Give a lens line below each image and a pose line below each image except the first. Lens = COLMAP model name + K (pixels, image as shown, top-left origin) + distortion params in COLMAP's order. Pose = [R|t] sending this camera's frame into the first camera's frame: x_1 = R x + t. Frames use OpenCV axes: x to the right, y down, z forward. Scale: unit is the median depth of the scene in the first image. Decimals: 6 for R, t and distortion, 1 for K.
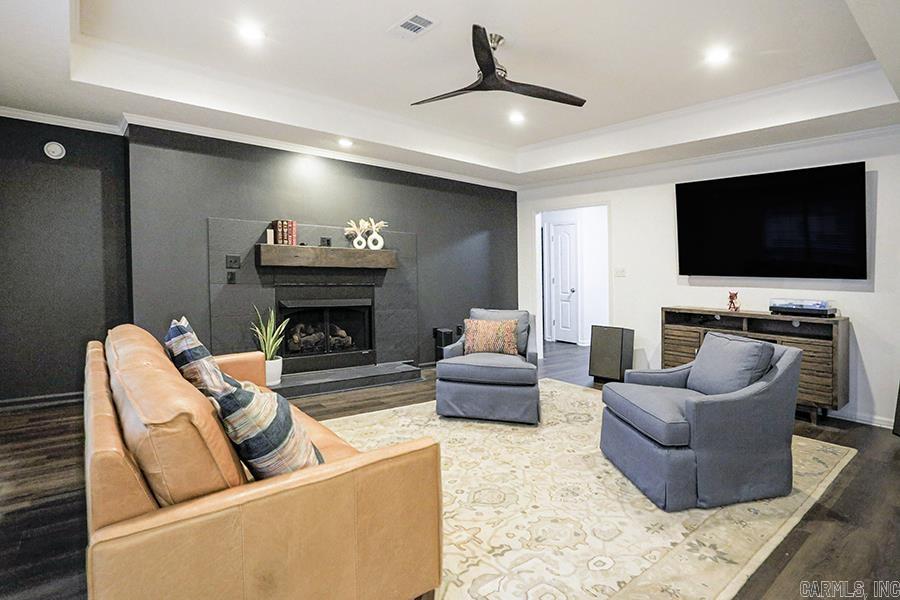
lens RADIAL K [[498.9, 0, 479.2], [0, 498.9, 283.8], [0, 0, 1]] dist [-0.055049, 0.000538]
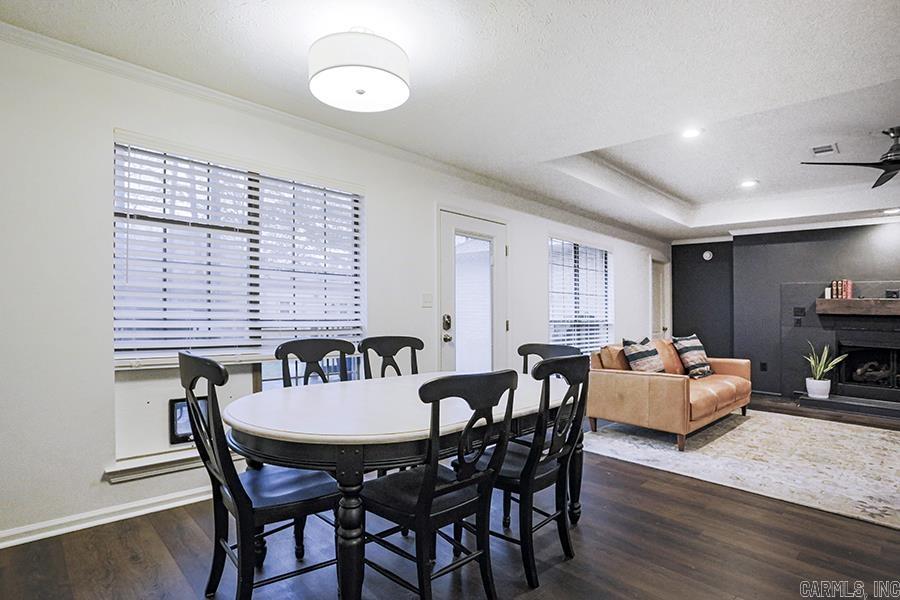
lens RADIAL K [[454.8, 0, 446.2], [0, 454.8, 289.9], [0, 0, 1]] dist [0.010919, 0.001190]
pose [[0.055552, -0.066914, -0.996211, 0.804912], [-0.044785, 0.996581, -0.069436, 0.033240], [0.997451, 0.048473, 0.052366, -0.141523]]
